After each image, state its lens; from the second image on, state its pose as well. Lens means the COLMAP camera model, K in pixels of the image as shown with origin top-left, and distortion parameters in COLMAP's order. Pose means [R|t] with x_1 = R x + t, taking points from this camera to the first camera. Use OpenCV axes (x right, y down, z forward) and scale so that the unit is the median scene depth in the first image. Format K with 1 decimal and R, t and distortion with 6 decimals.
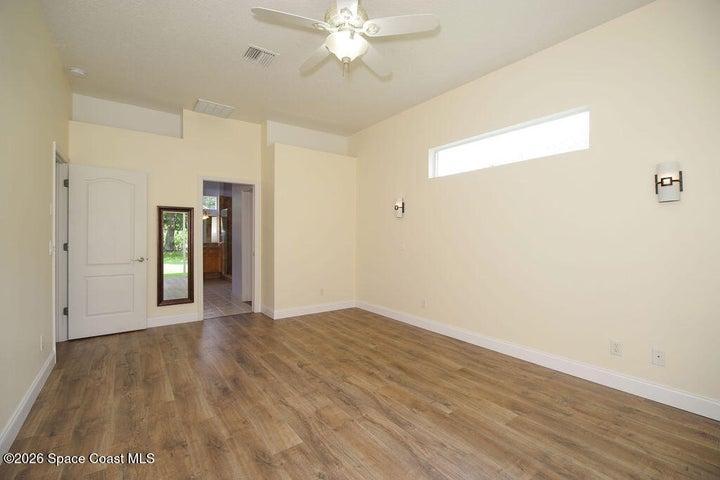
lens RADIAL K [[316.1, 0, 360.0], [0, 316.1, 240.0], [0, 0, 1]] dist [-0.010656, -0.000446]
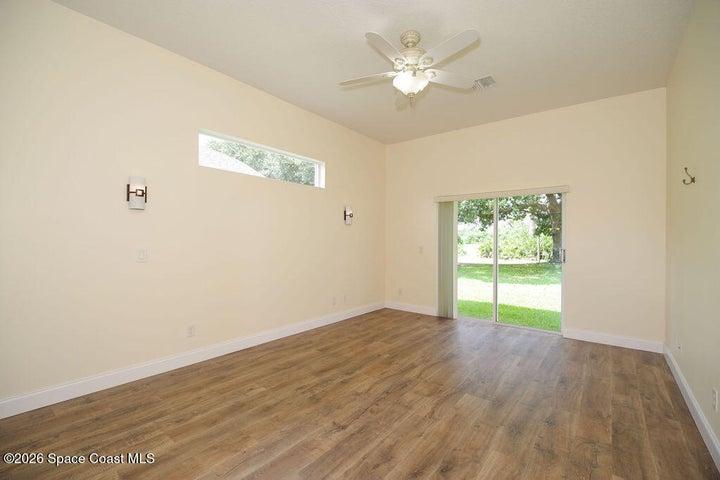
lens RADIAL K [[316.1, 0, 360.0], [0, 316.1, 240.0], [0, 0, 1]] dist [-0.010656, -0.000446]
pose [[-0.265727, -0.005003, 0.964035, -0.914346], [0.006178, 0.999957, 0.006892, -0.023572], [-0.964029, 0.007787, -0.265684, 1.199806]]
